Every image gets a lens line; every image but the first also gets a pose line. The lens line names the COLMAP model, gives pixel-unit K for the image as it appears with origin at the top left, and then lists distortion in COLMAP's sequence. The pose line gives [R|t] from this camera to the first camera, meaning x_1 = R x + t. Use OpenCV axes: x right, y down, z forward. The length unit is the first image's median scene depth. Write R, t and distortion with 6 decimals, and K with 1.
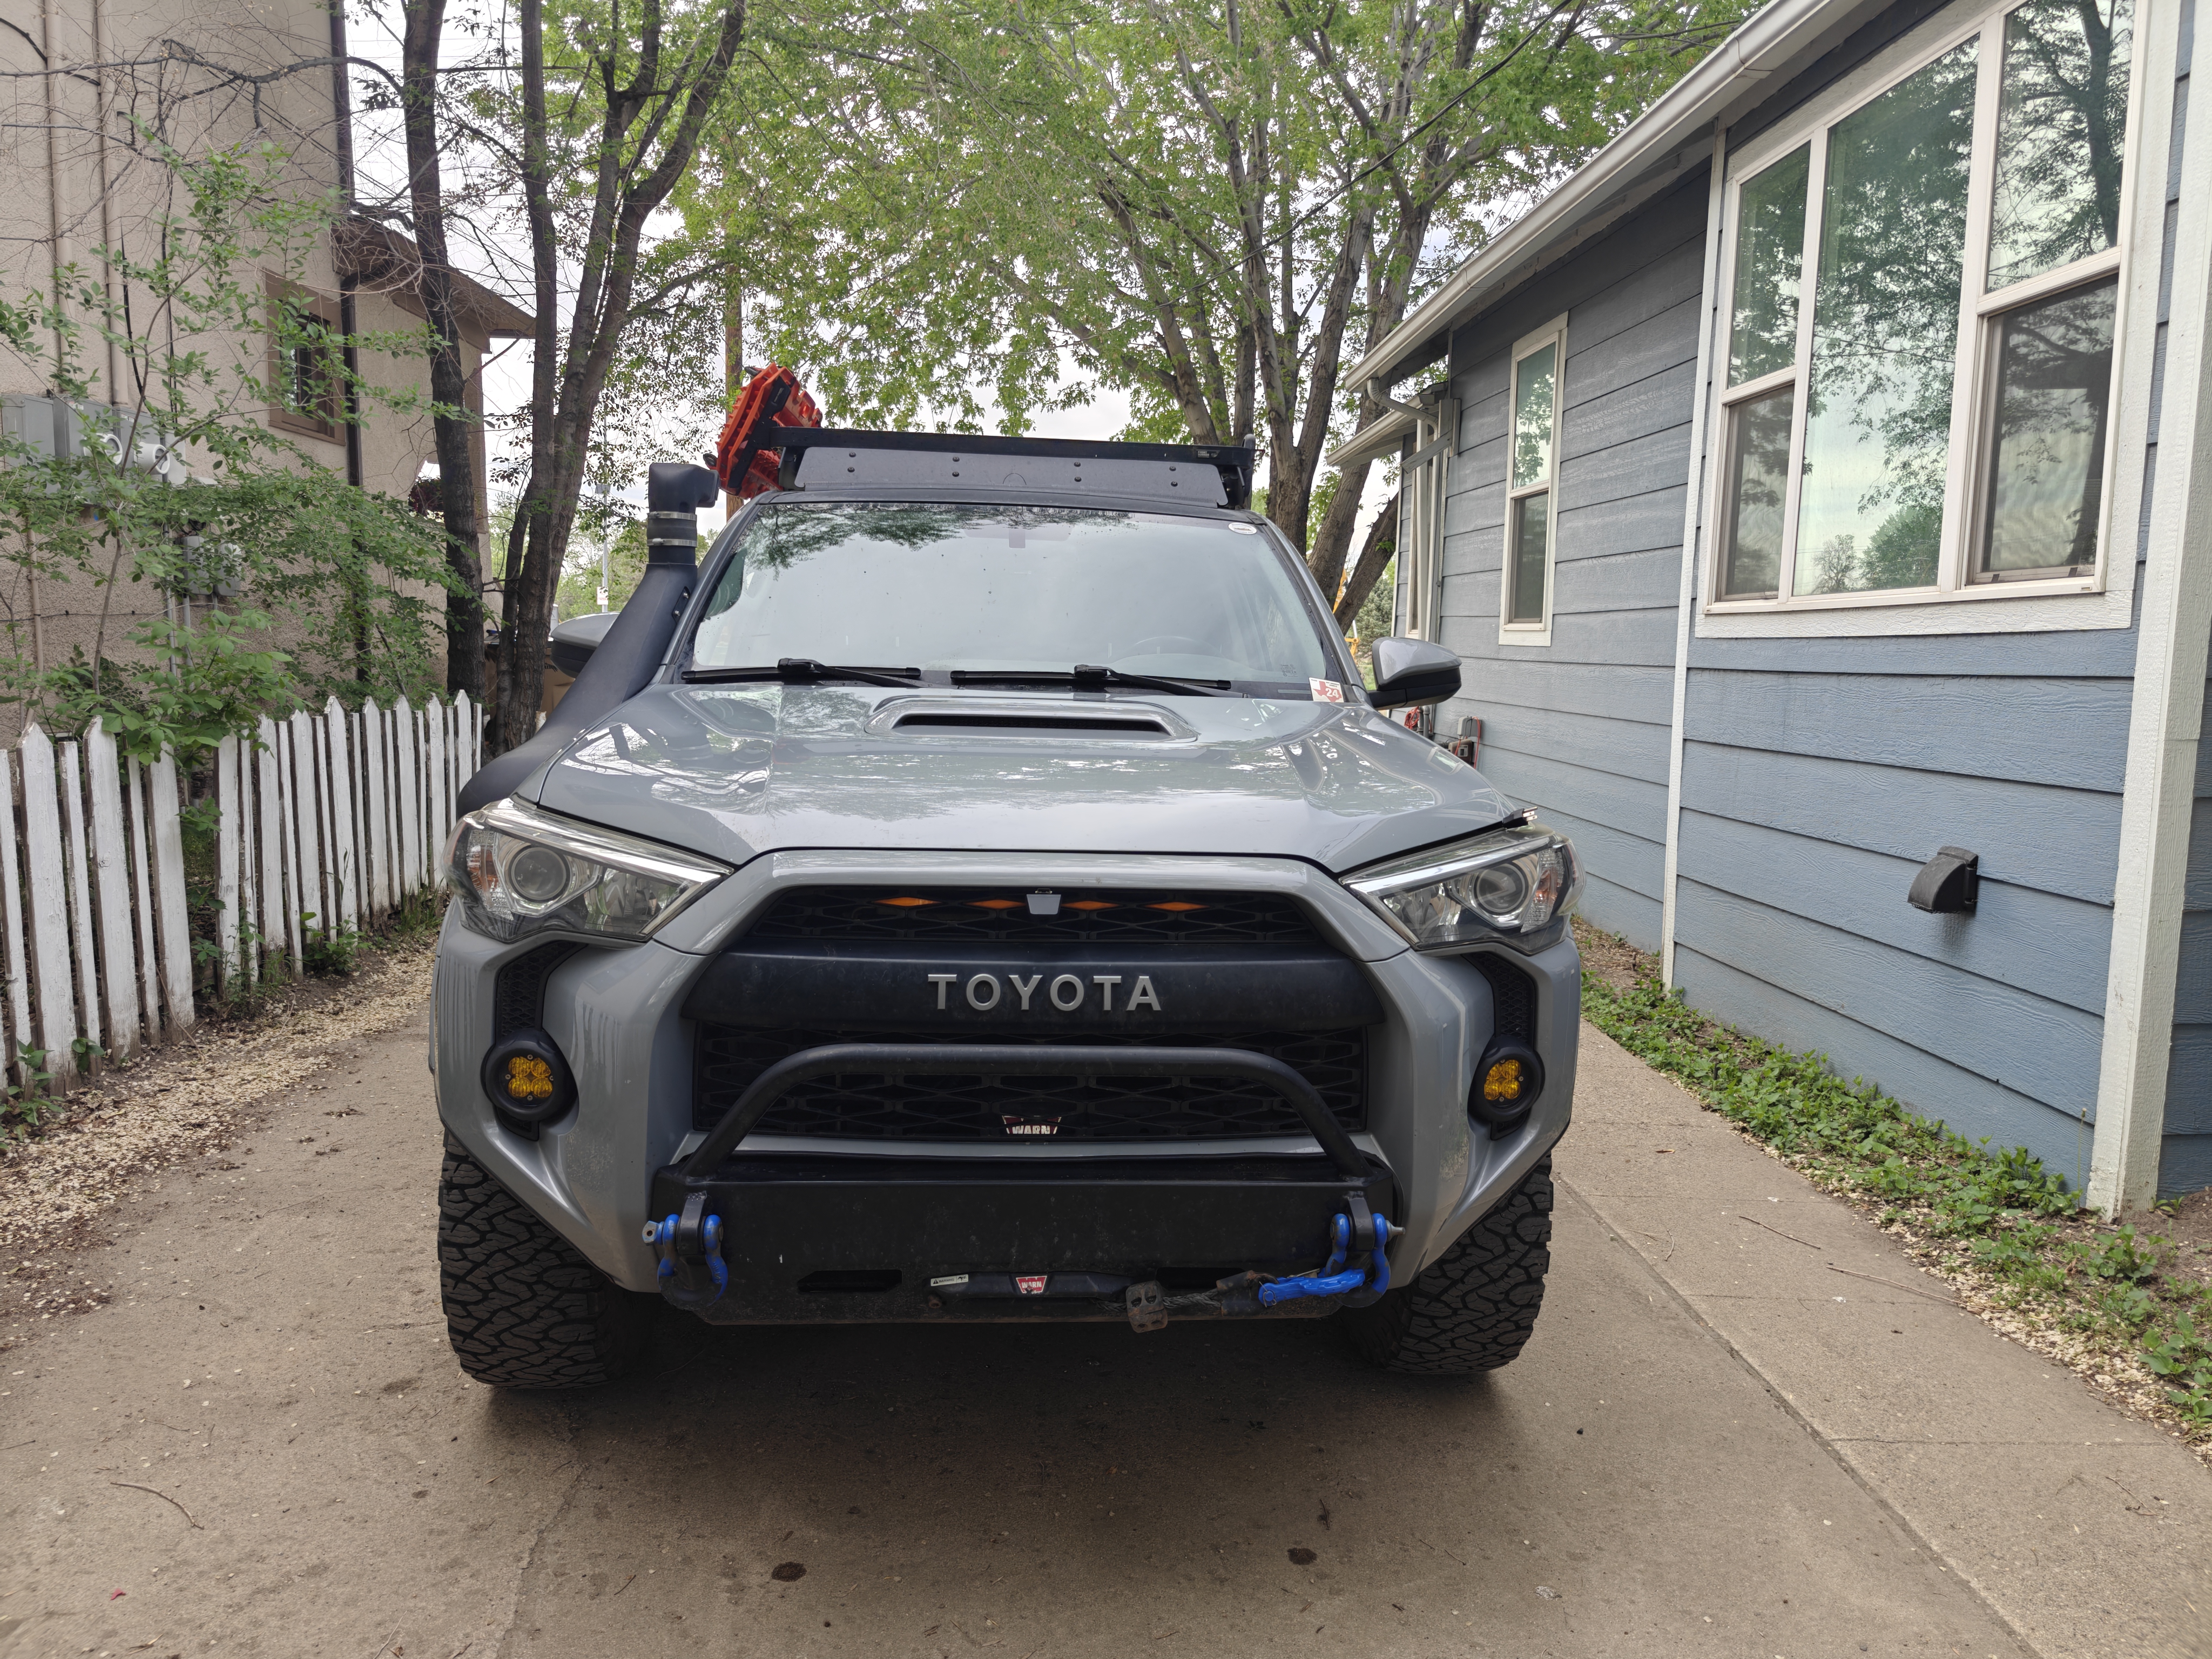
lens RADIAL K [[1492.5, 0, 1112.5], [0, 1492.5, 820.1], [0, 0, 1]] dist [0.007330, -0.008089]
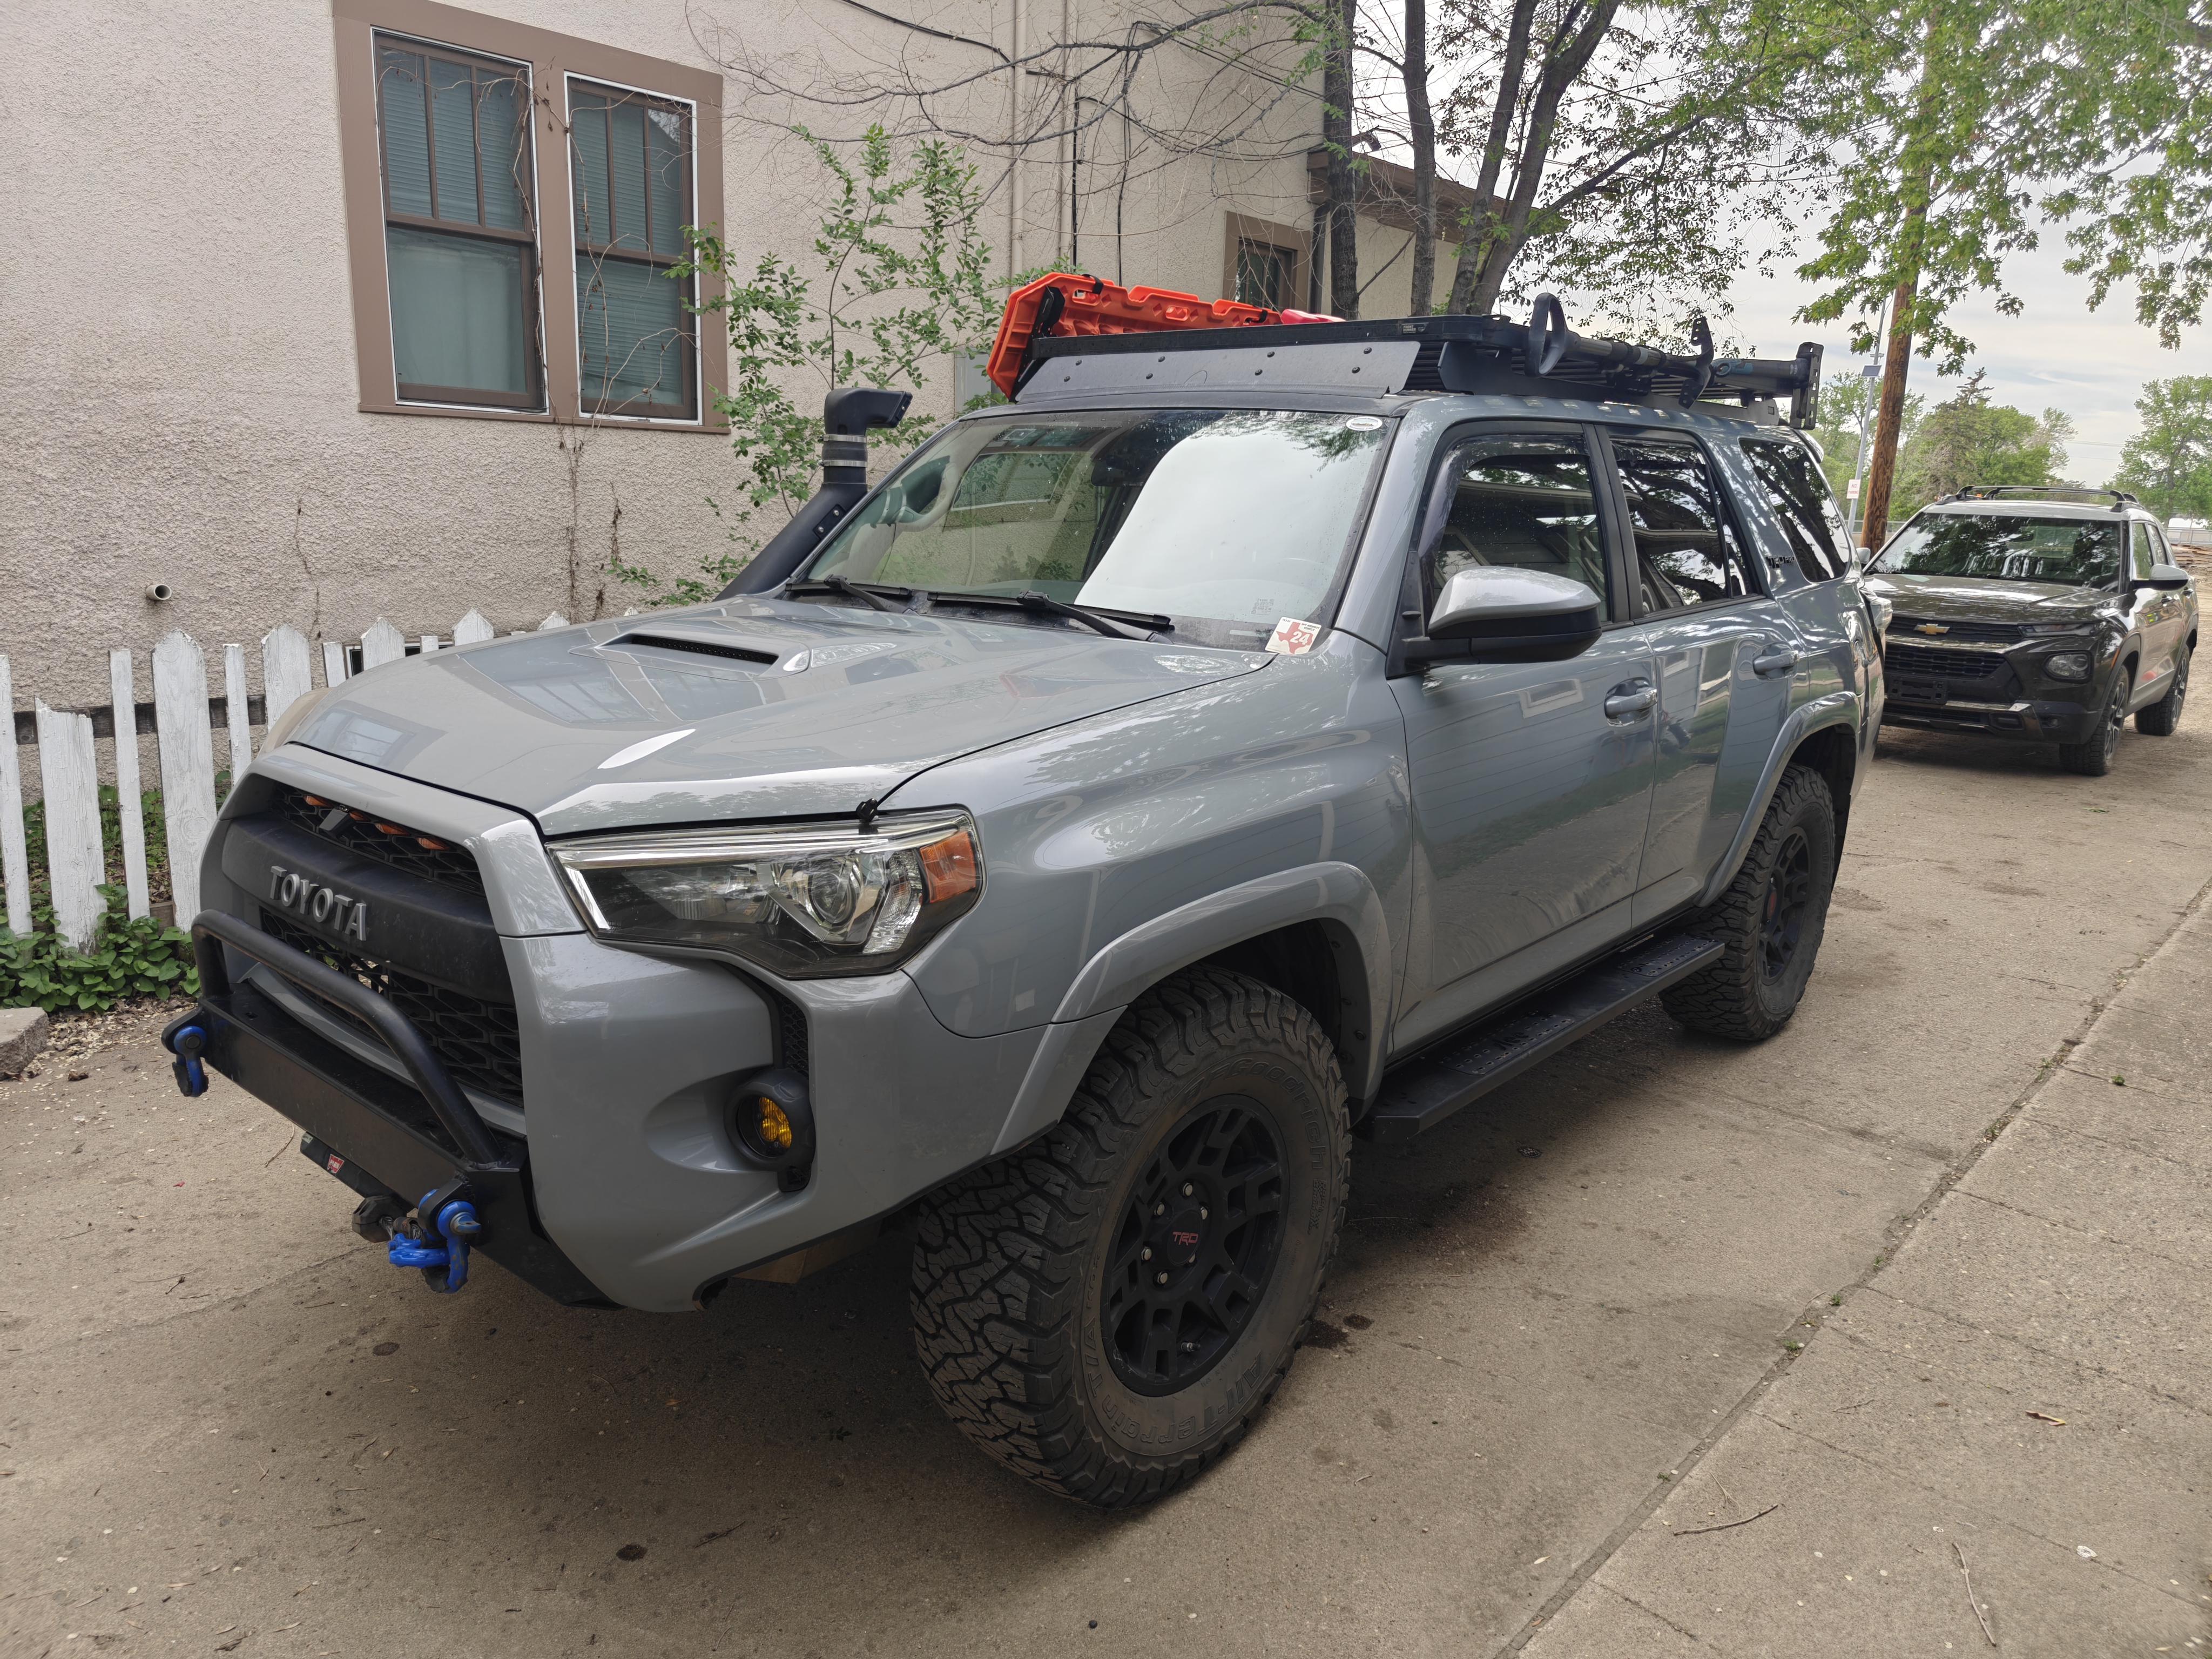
lens RADIAL K [[1492.5, 0, 1103.4], [0, 1492.5, 821.0], [0, 0, 1]] dist [0.007330, -0.008089]
pose [[0.697399, 0.142100, -0.702455, 0.549304], [-0.095507, 0.989831, 0.105414, -0.054068], [0.710291, -0.006426, 0.703879, 0.325056]]
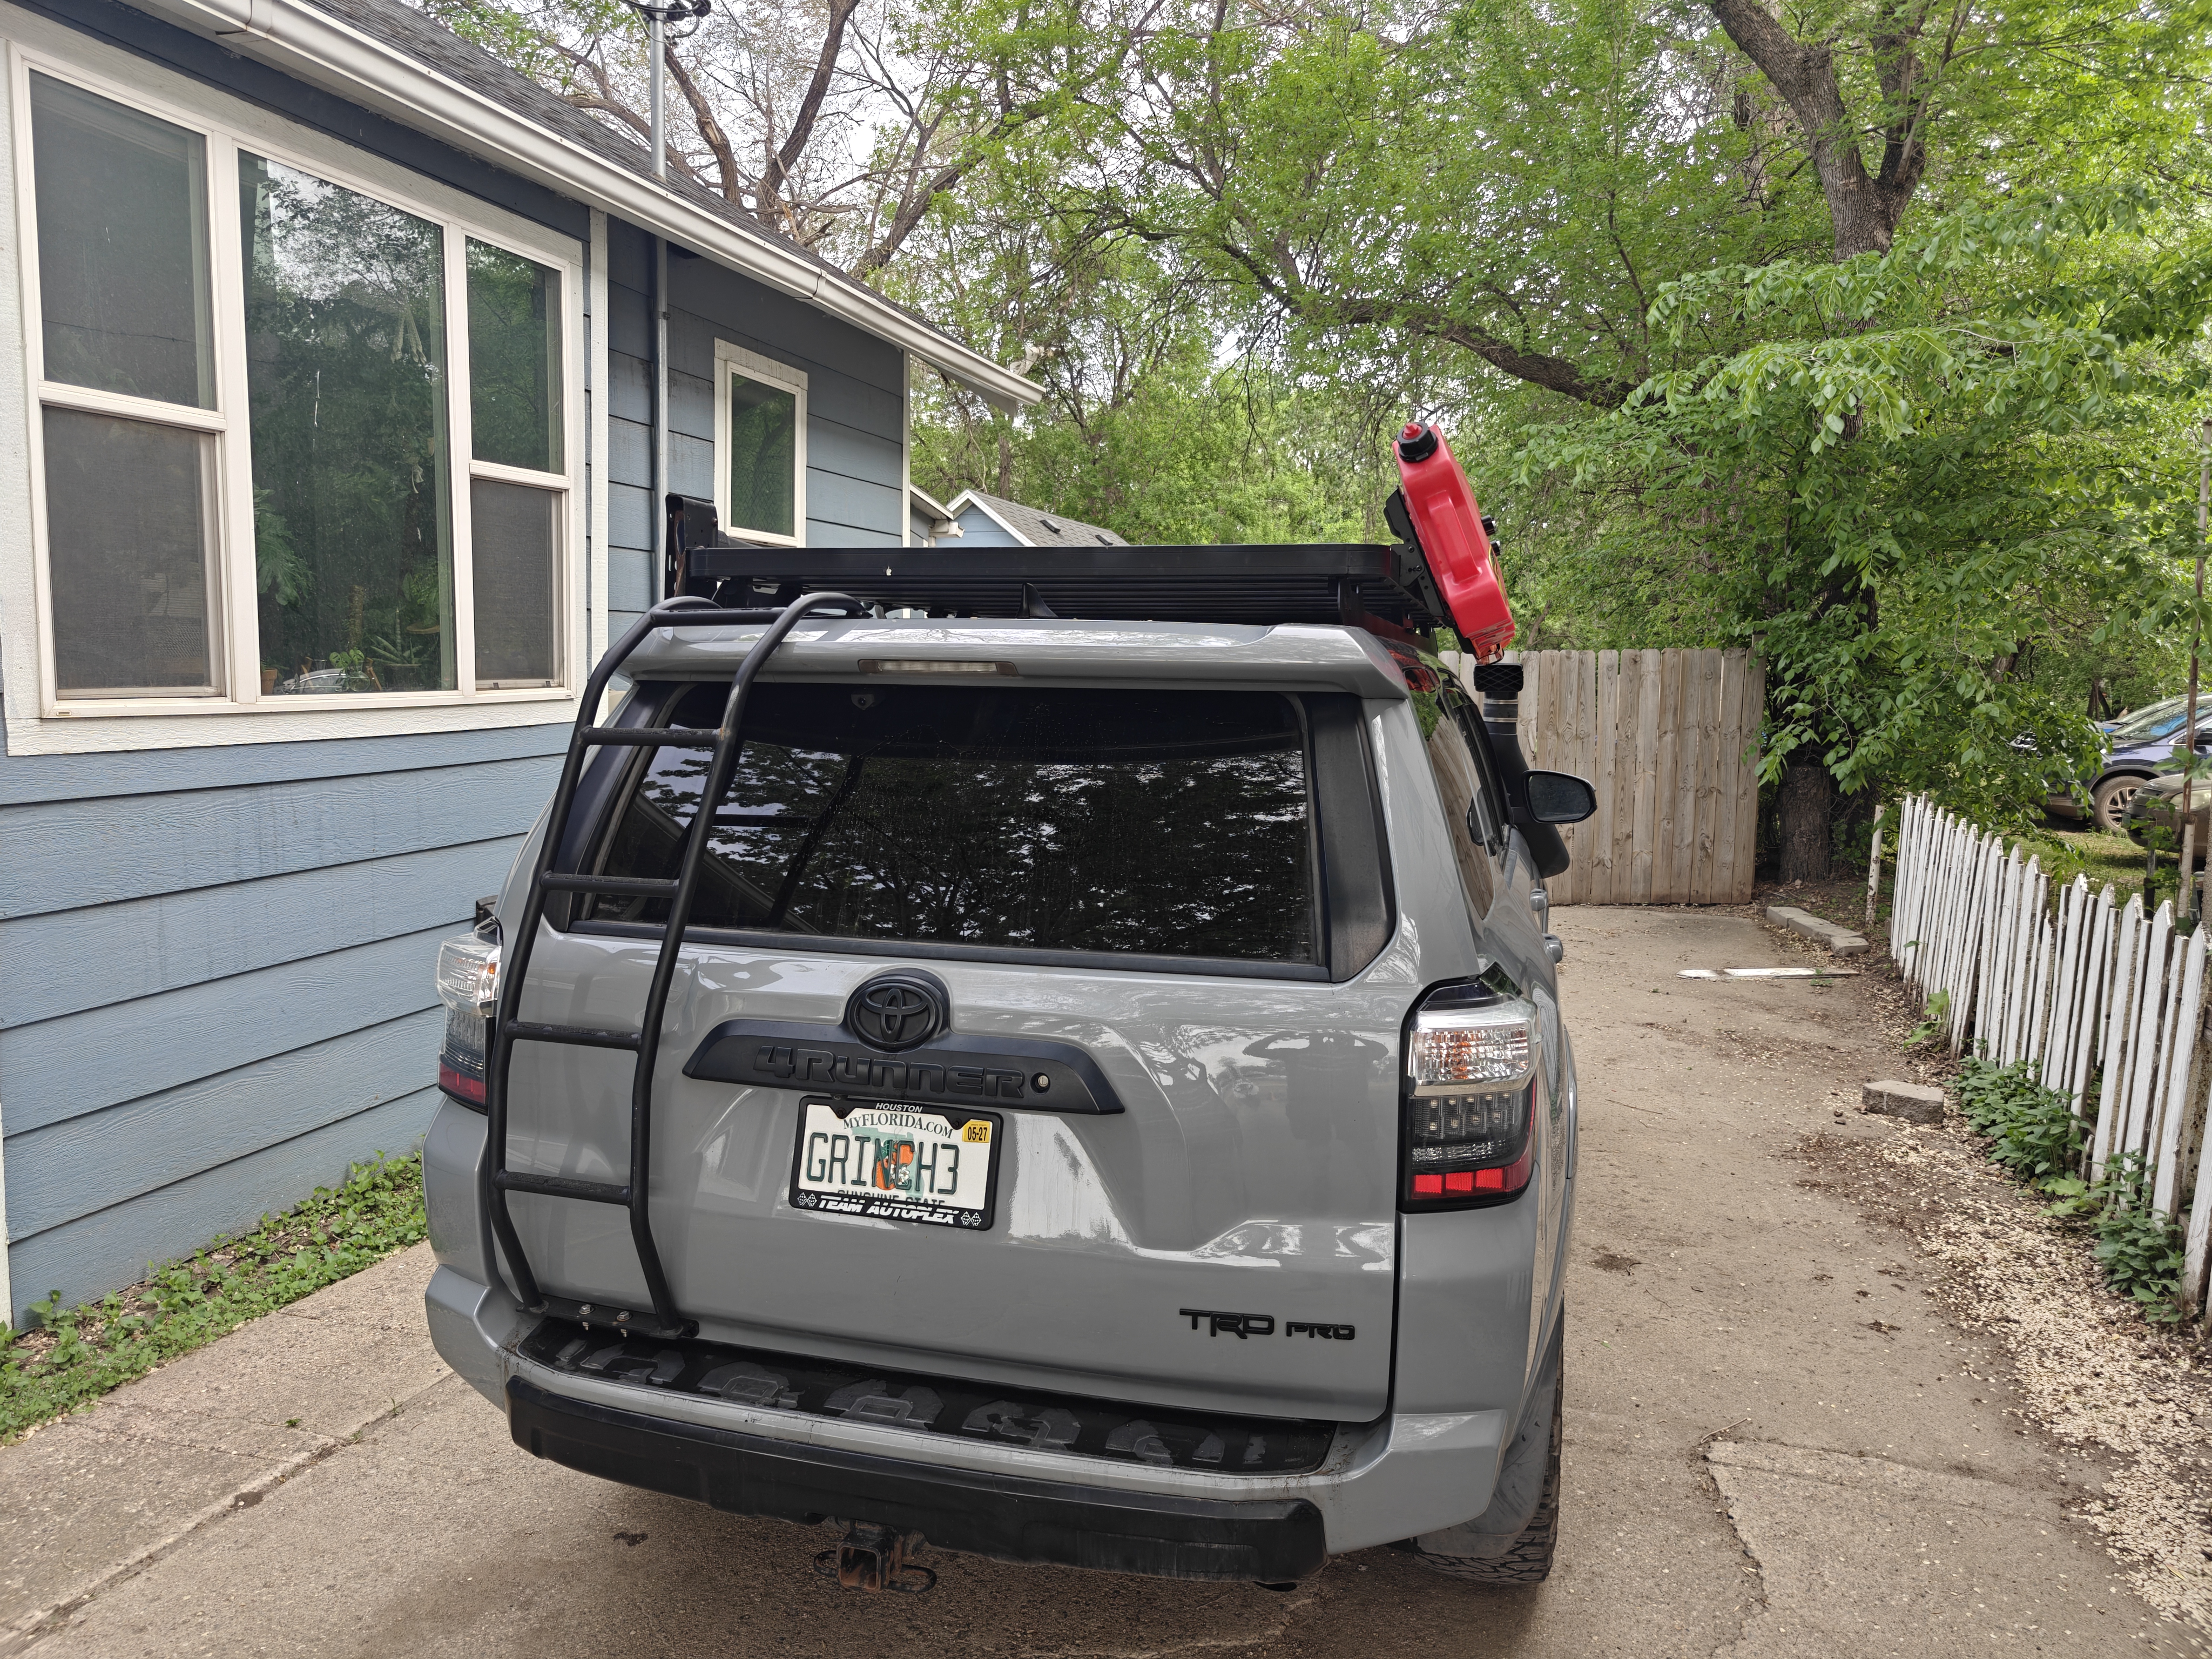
lens RADIAL K [[1492.5, 0, 1104.8], [0, 1492.5, 830.8], [0, 0, 1]] dist [0.007330, -0.008089]
pose [[-0.939884, -0.081472, 0.331633, -0.368490], [0.001778, 0.969944, 0.243324, -0.370695], [-0.341489, 0.229286, -0.911490, 2.128143]]
